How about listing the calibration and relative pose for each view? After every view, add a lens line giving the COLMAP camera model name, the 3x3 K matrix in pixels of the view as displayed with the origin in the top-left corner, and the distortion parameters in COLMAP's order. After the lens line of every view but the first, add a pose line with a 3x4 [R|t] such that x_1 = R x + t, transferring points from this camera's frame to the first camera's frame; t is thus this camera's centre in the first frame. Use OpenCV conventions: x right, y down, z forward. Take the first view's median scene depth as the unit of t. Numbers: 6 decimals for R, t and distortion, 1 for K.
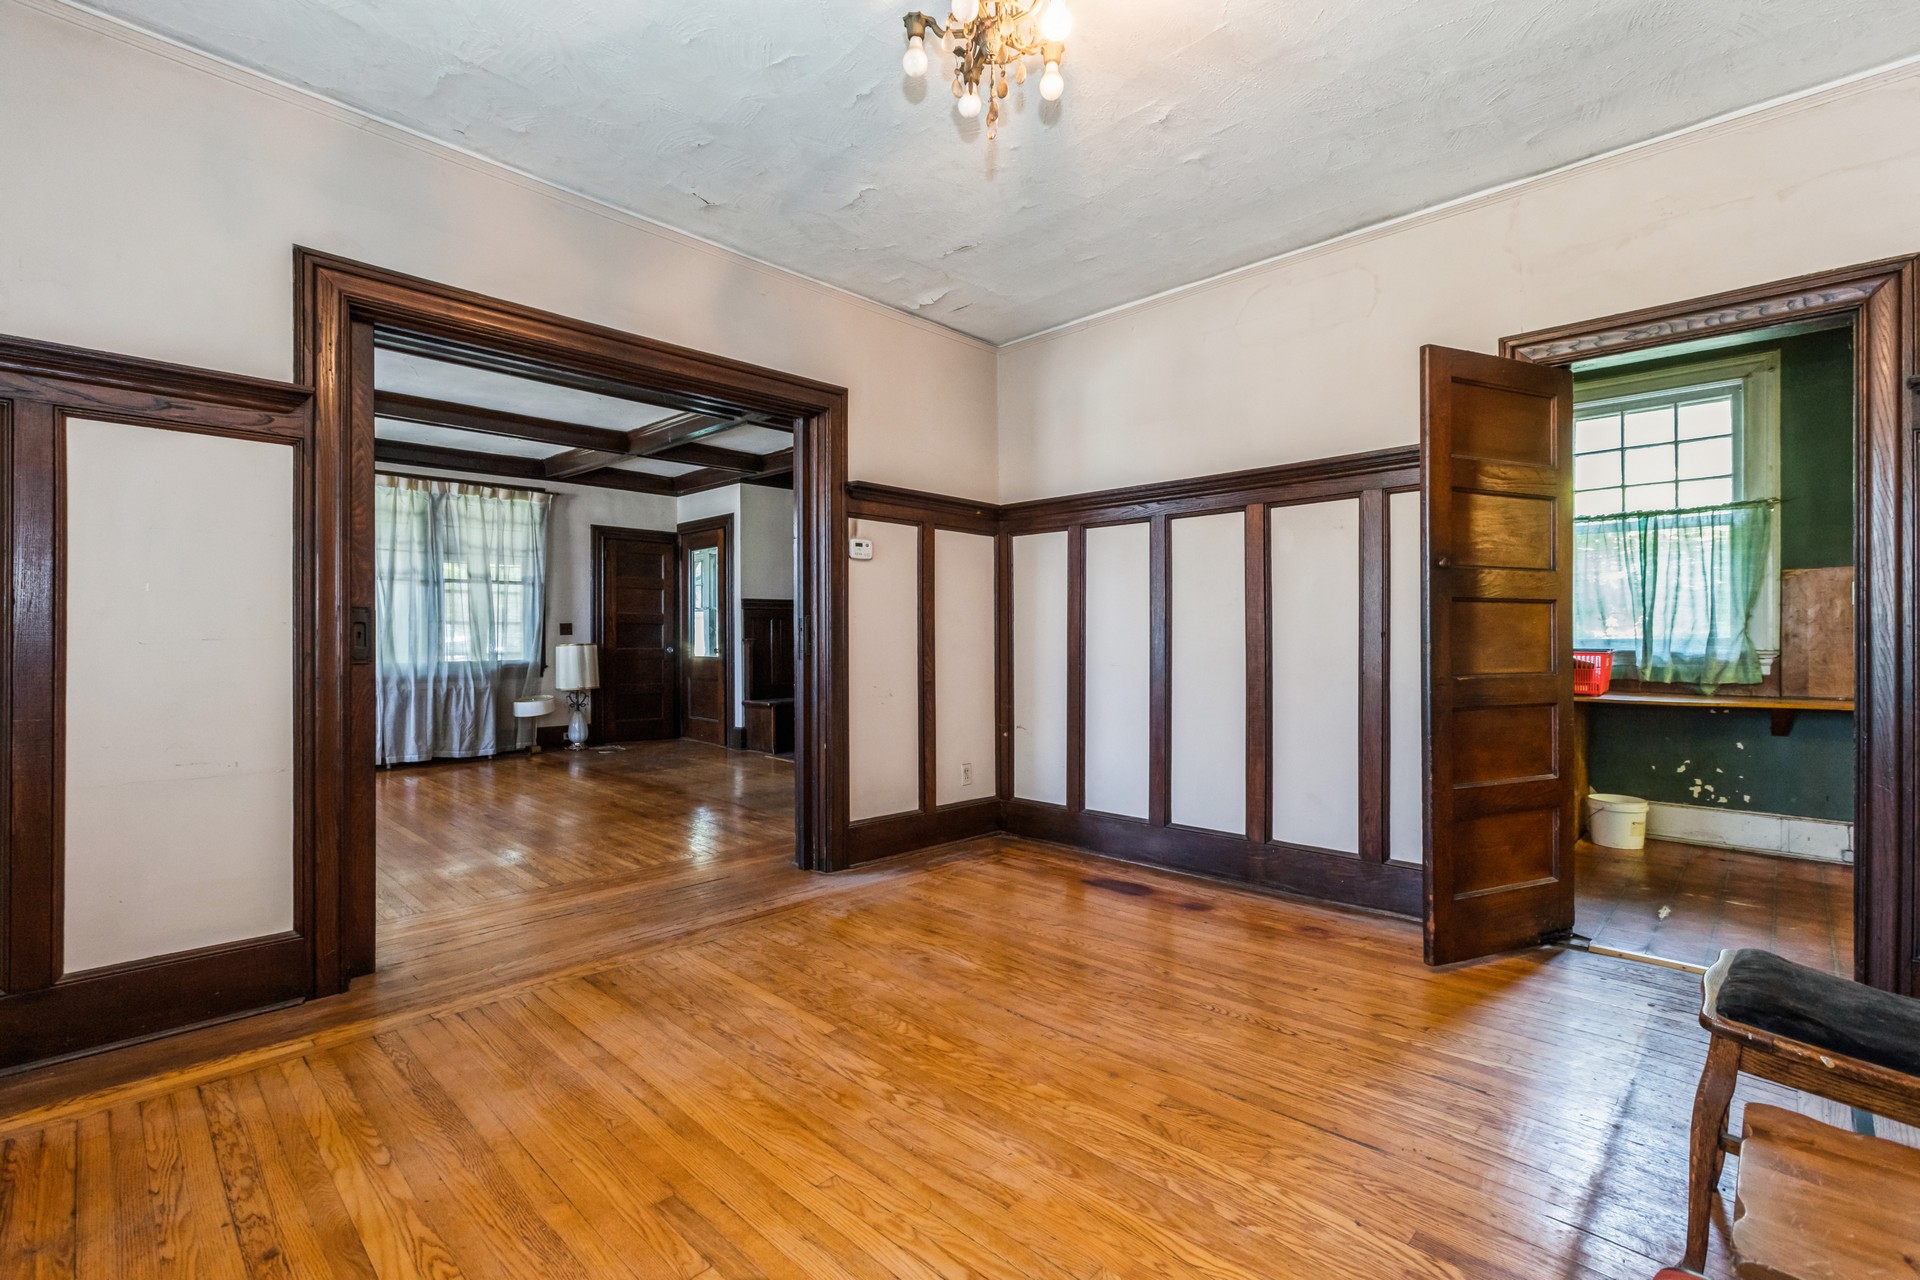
lens RADIAL K [[866.3, 0, 939.5], [0, 866.3, 635.4], [0, 0, 1]] dist [0.000532, 0.000681]
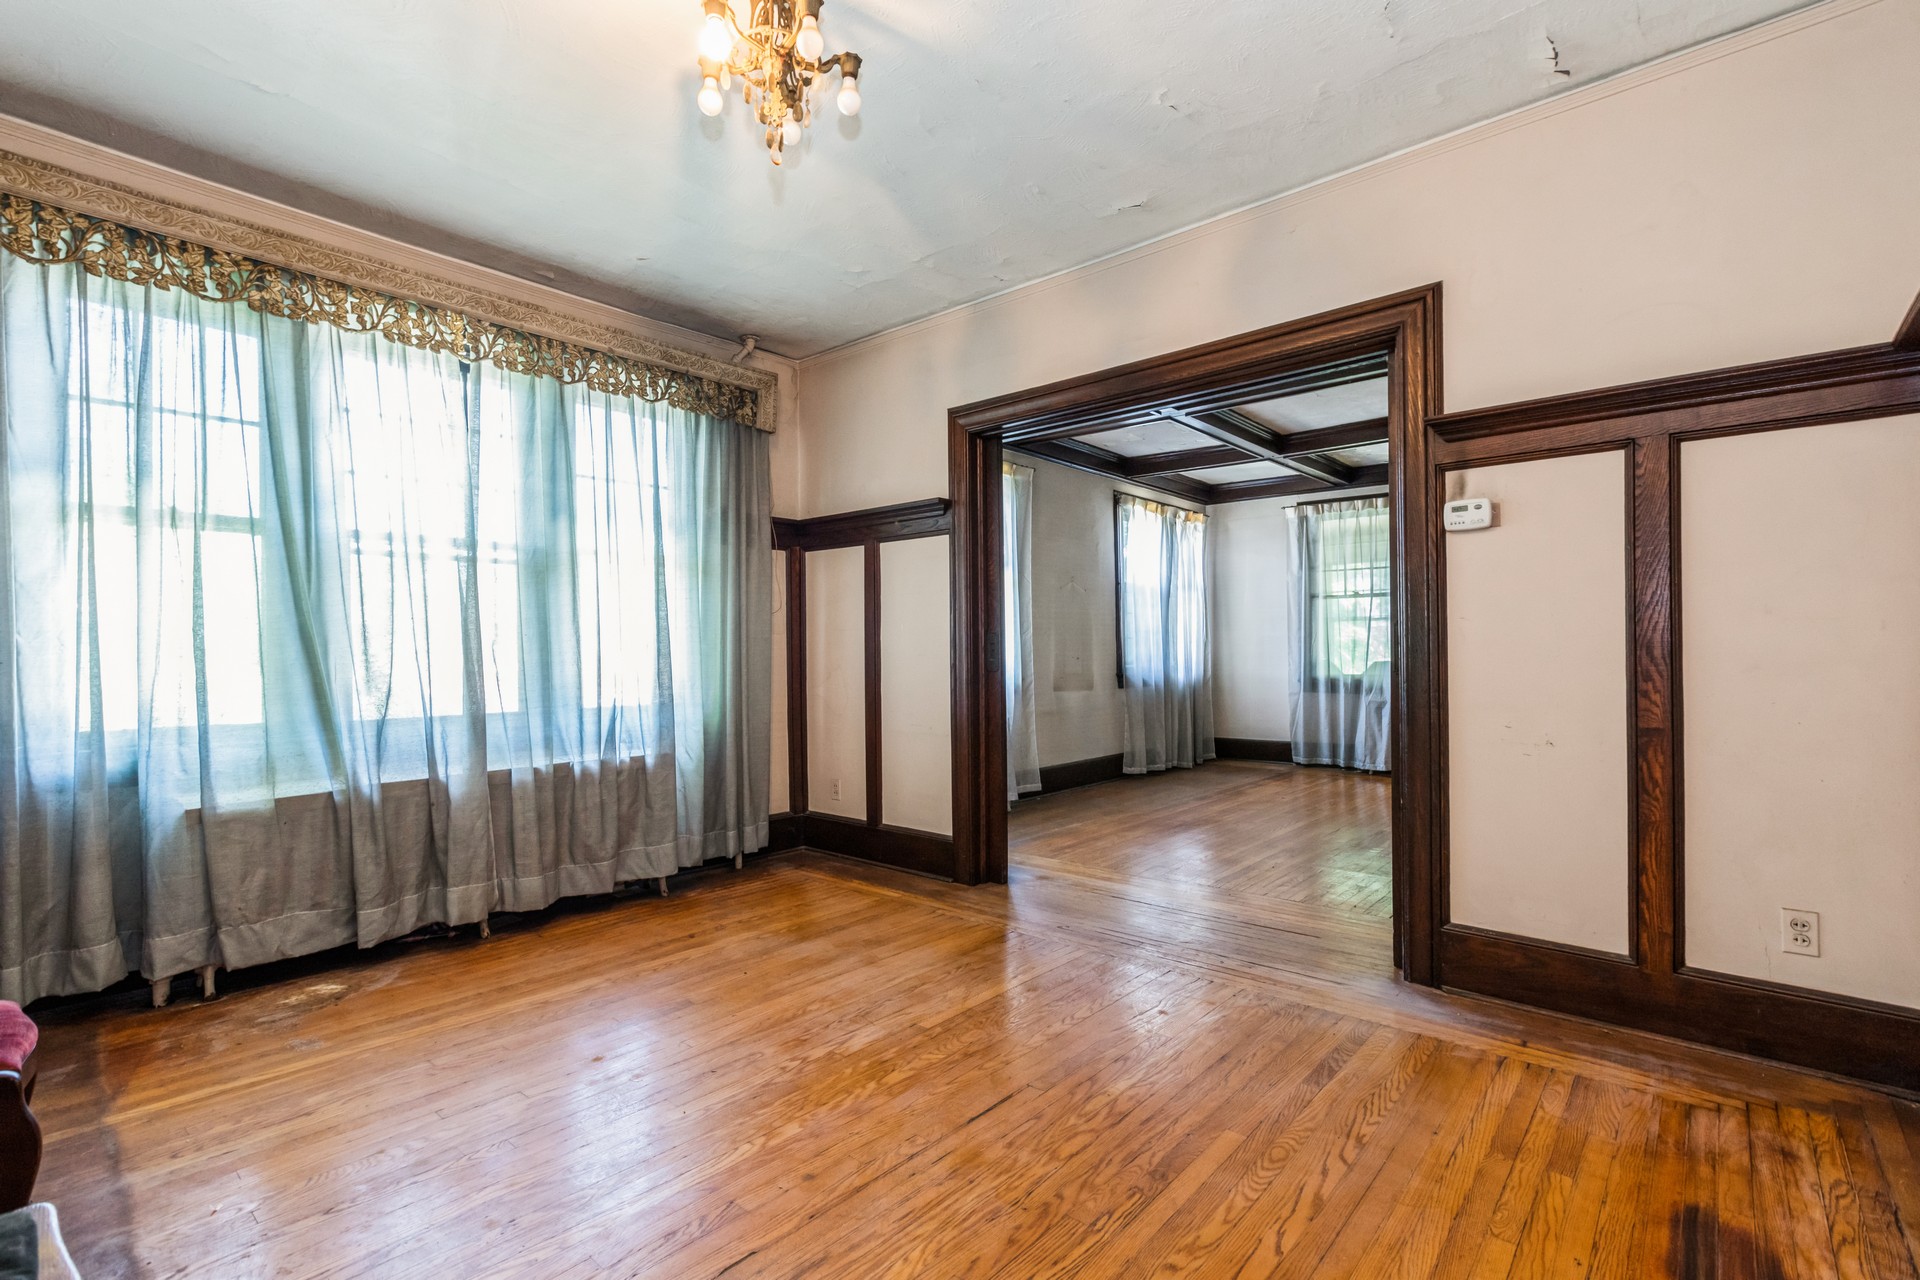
lens RADIAL K [[866.3, 0, 939.5], [0, 866.3, 635.4], [0, 0, 1]] dist [0.000532, 0.000681]
pose [[0.055683, -0.023370, -0.998175, 0.861459], [0.008893, 0.999698, -0.022910, 0.006401], [0.998409, -0.007601, 0.055874, 0.887521]]
